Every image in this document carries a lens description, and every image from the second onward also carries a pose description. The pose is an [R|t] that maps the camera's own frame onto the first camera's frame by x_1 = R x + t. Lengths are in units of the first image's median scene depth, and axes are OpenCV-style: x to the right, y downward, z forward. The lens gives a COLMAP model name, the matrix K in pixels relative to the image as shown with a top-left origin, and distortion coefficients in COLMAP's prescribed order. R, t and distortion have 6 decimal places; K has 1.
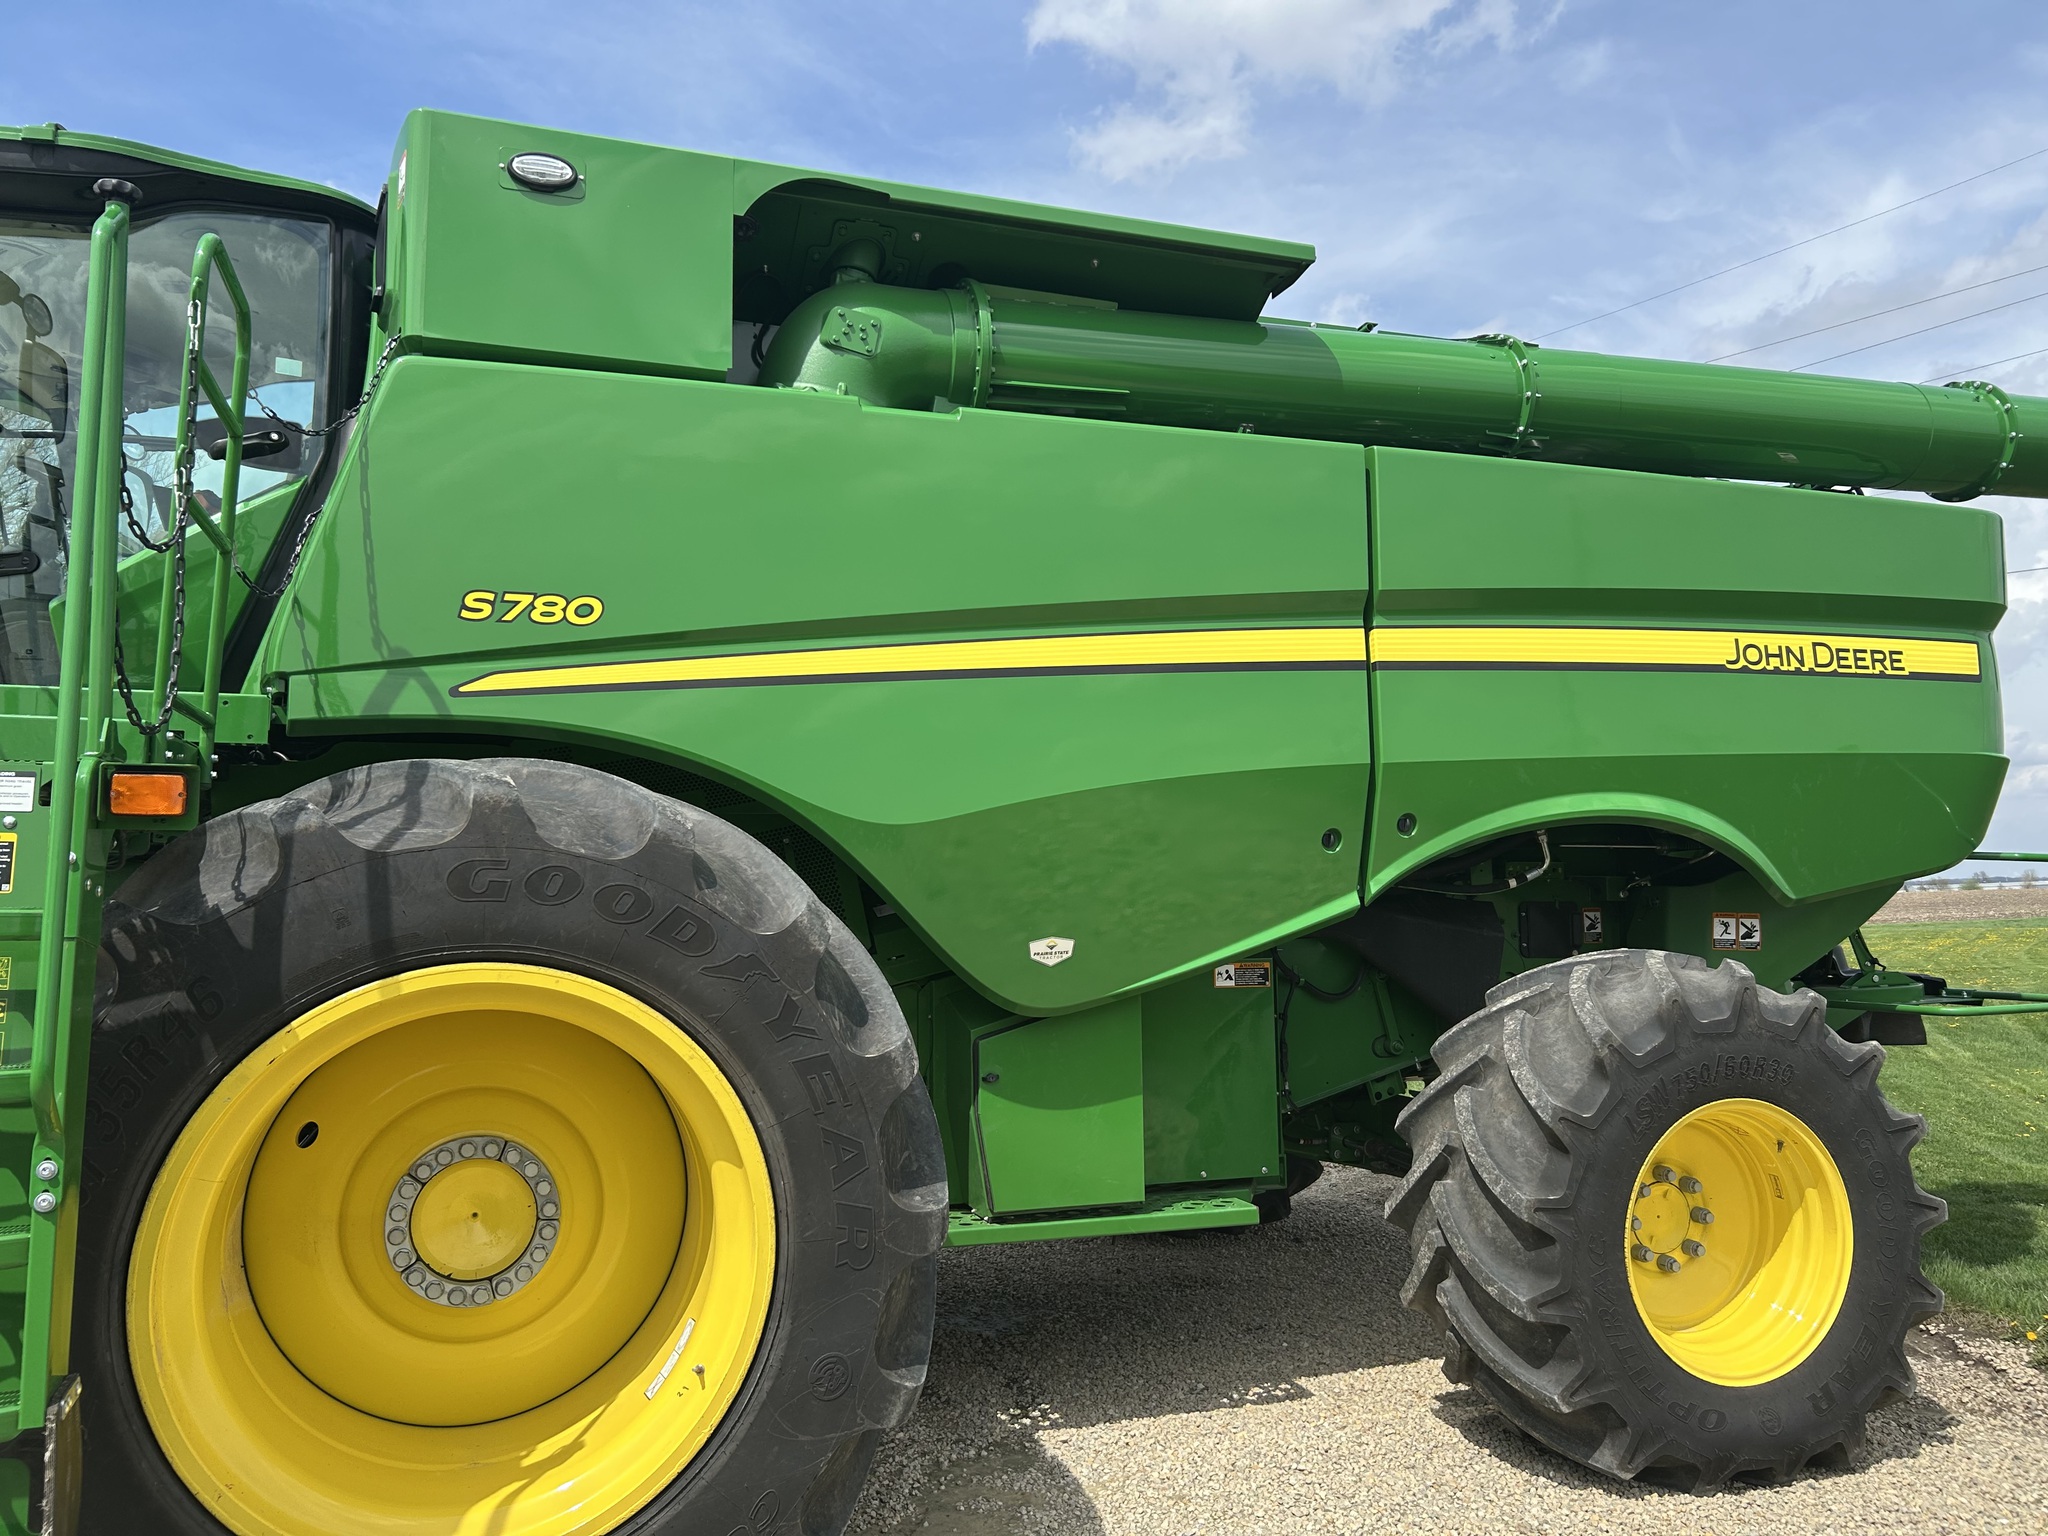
lens RADIAL K [[1518.5, 0, 1029.8], [0, 1518.5, 754.8], [0, 0, 1]] dist [0.055452, -0.072035]
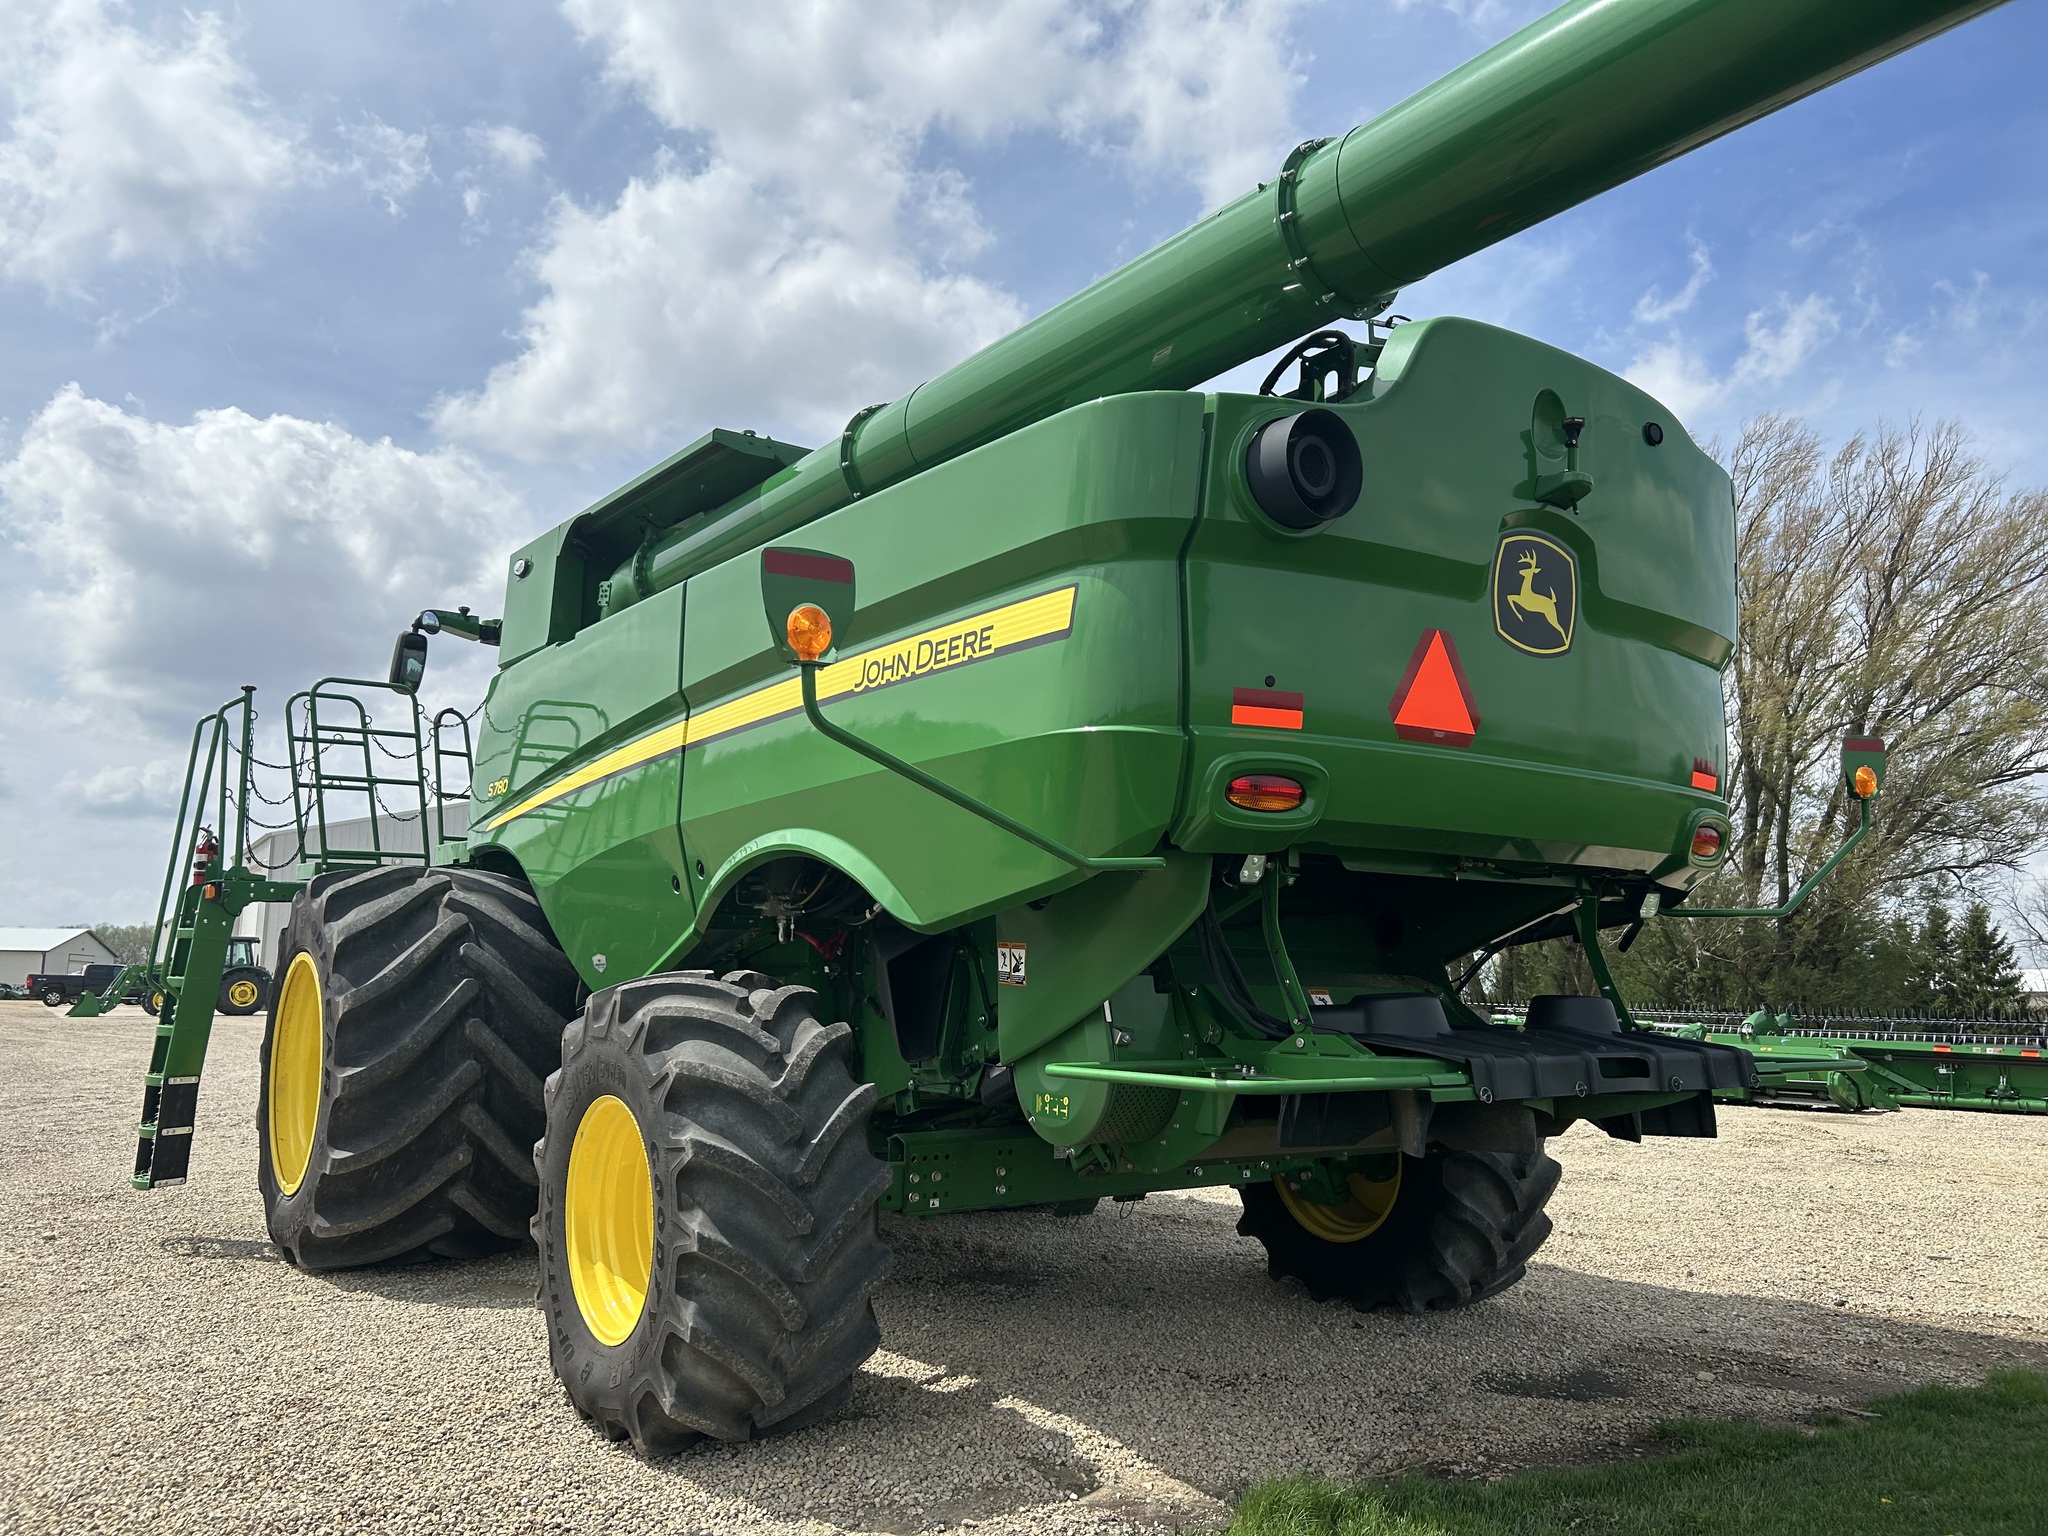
lens RADIAL K [[1523.0, 0, 1027.1], [0, 1523.0, 758.5], [0, 0, 1]] dist [0.074598, -0.077625]
pose [[0.289673, -0.108542, -0.950951, 1.538171], [0.080416, 0.992796, -0.088822, 0.089504], [0.953742, -0.050742, 0.296314, 0.879785]]
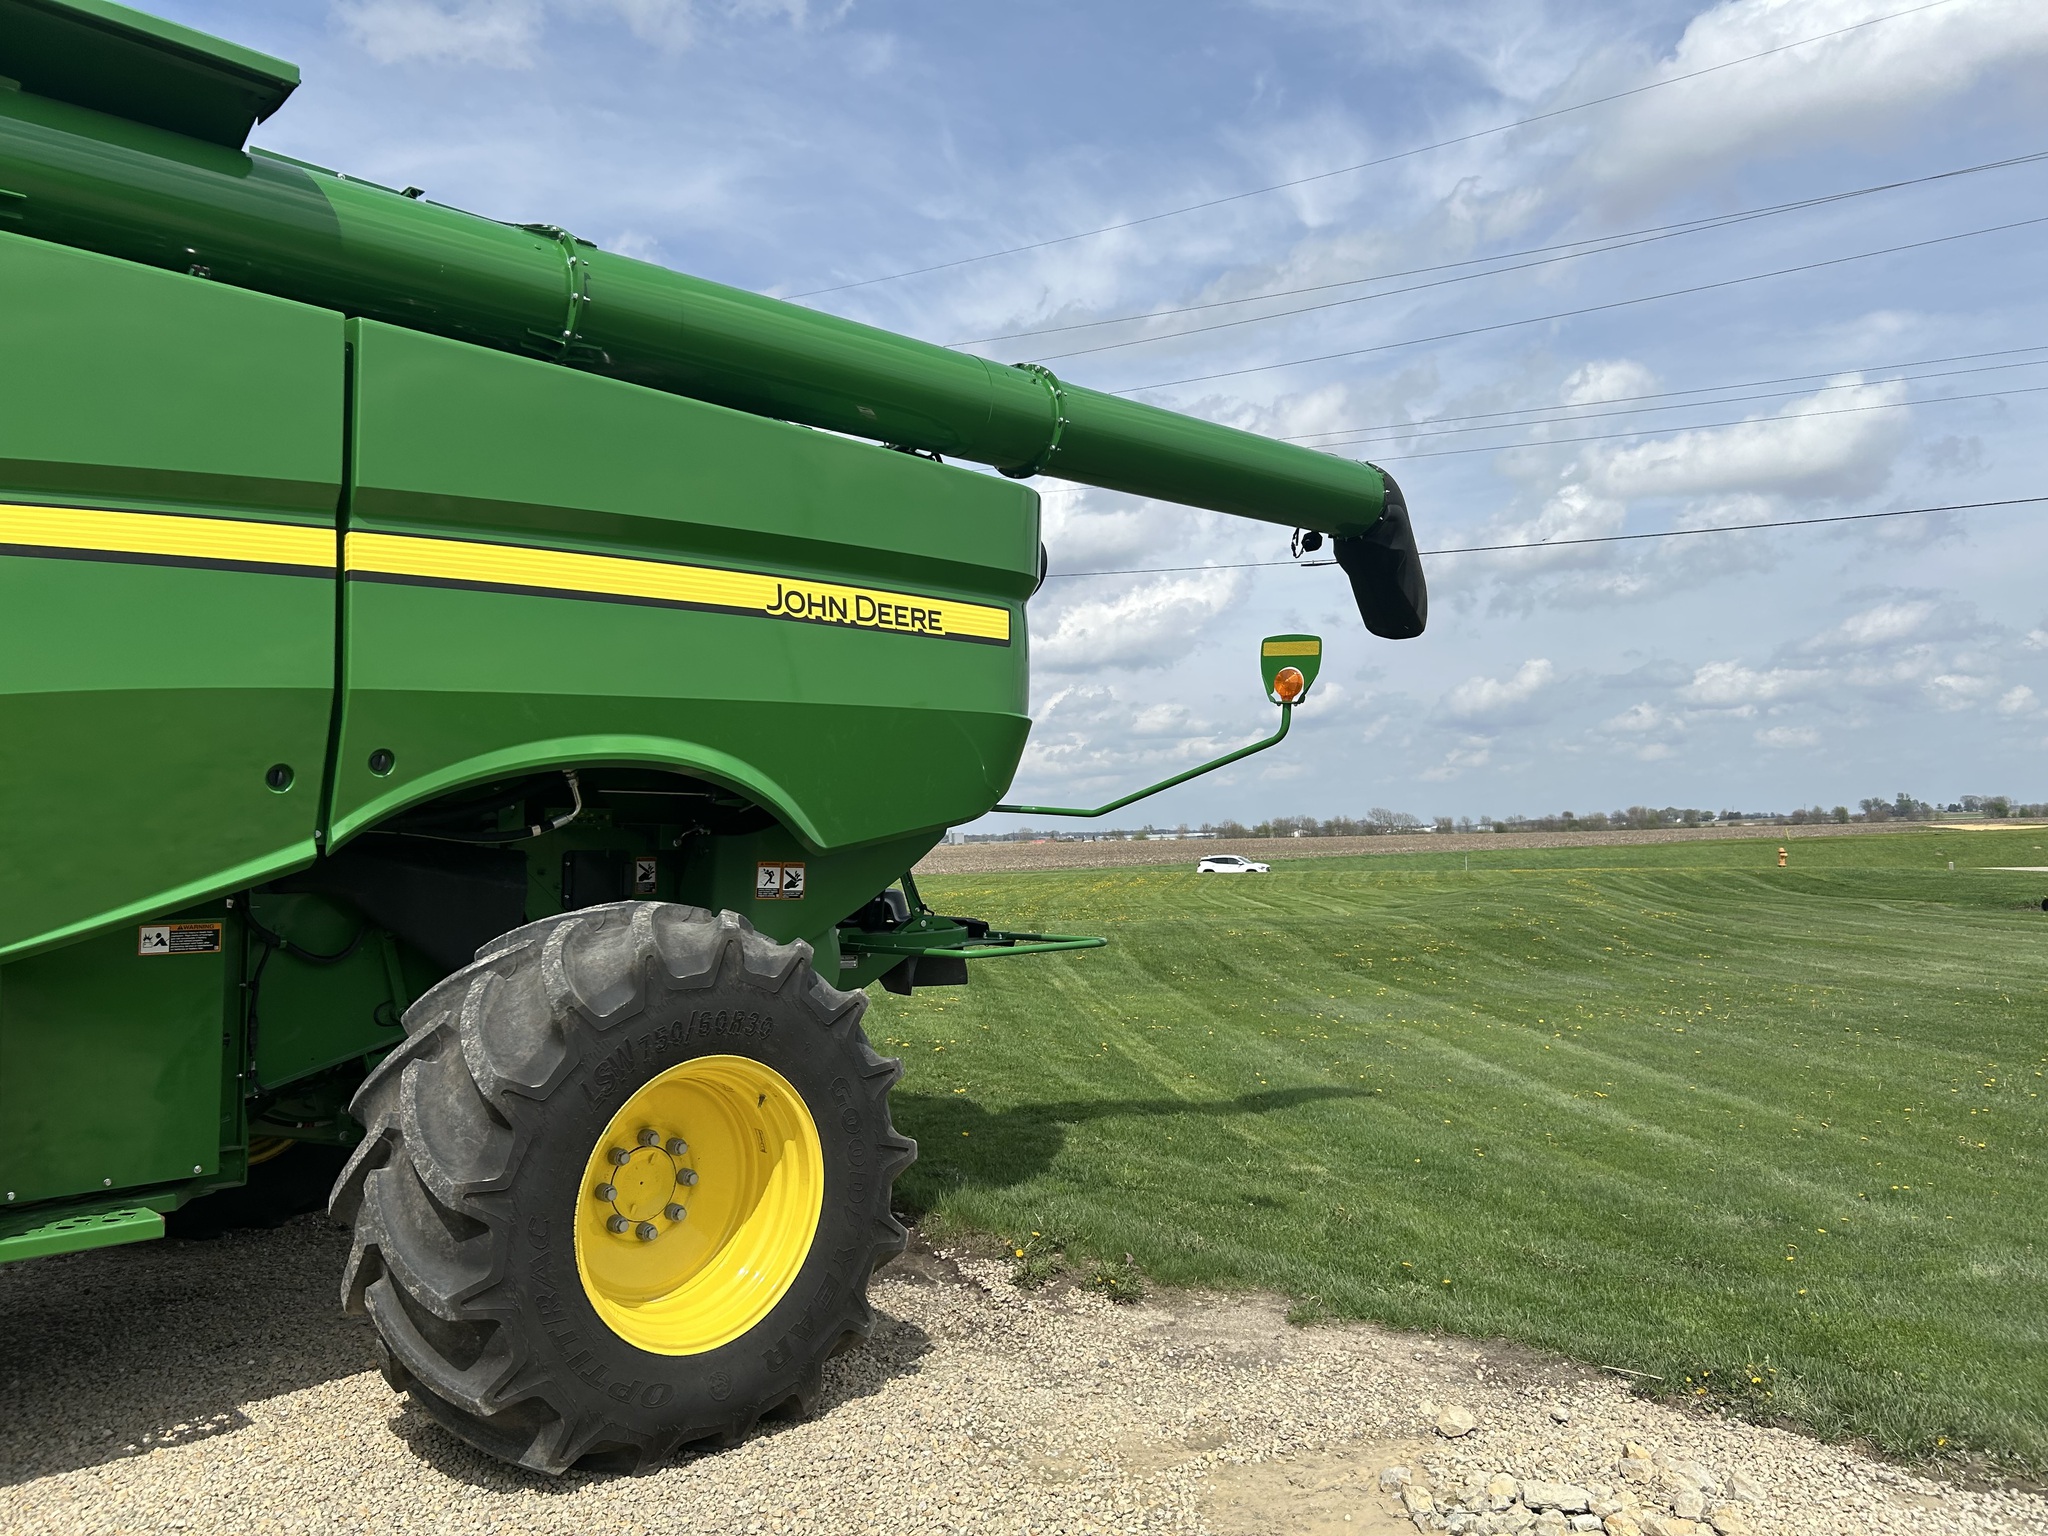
lens RADIAL K [[1518.5, 0, 1029.8], [0, 1518.5, 754.8], [0, 0, 1]] dist [0.055452, -0.072035]
pose [[0.890199, 0.034590, 0.454257, 0.179495], [-0.050621, 0.998449, 0.023173, 0.002845], [-0.452751, -0.043623, 0.890569, 0.058012]]
